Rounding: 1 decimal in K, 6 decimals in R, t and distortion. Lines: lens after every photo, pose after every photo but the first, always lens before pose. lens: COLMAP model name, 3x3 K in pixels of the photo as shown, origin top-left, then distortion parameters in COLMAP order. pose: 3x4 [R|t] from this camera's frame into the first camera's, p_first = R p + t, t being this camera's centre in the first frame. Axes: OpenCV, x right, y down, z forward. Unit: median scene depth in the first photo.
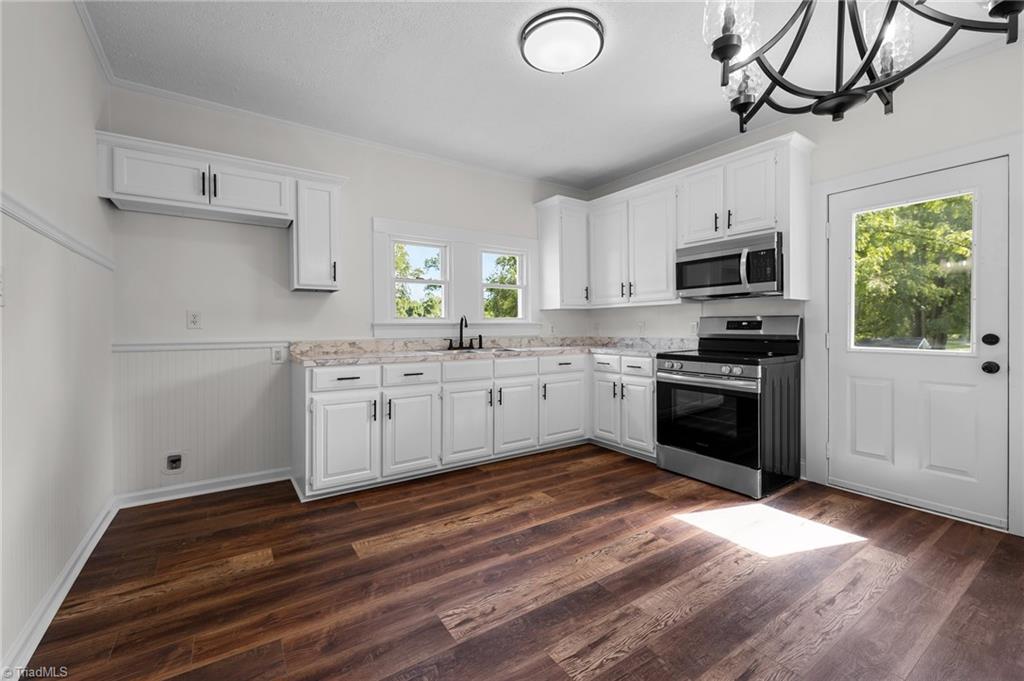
lens RADIAL K [[419.2, 0, 509.2], [0, 419.2, 331.5], [0, 0, 1]] dist [0.000397, -0.000097]
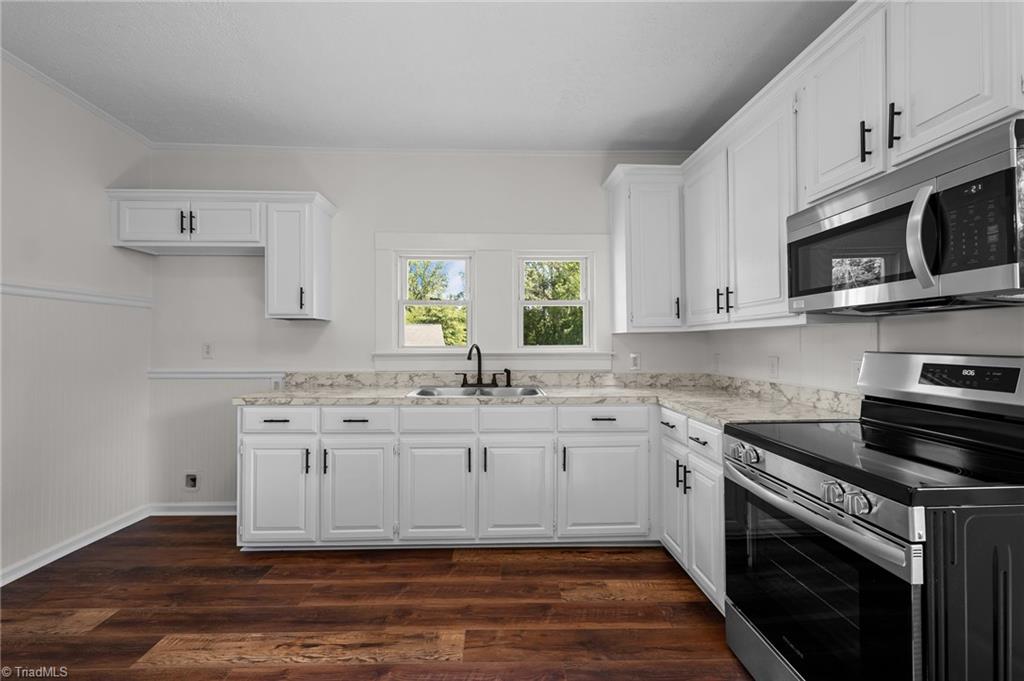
lens RADIAL K [[419.0, 0, 512.0], [0, 419.0, 340.5], [0, 0, 1]] dist [0.000447, 0.000111]
pose [[0.850660, 0.002710, -0.525709, 0.451335], [-0.010154, 0.999885, -0.011275, -0.046271], [0.525618, 0.014930, 0.850590, 0.476088]]
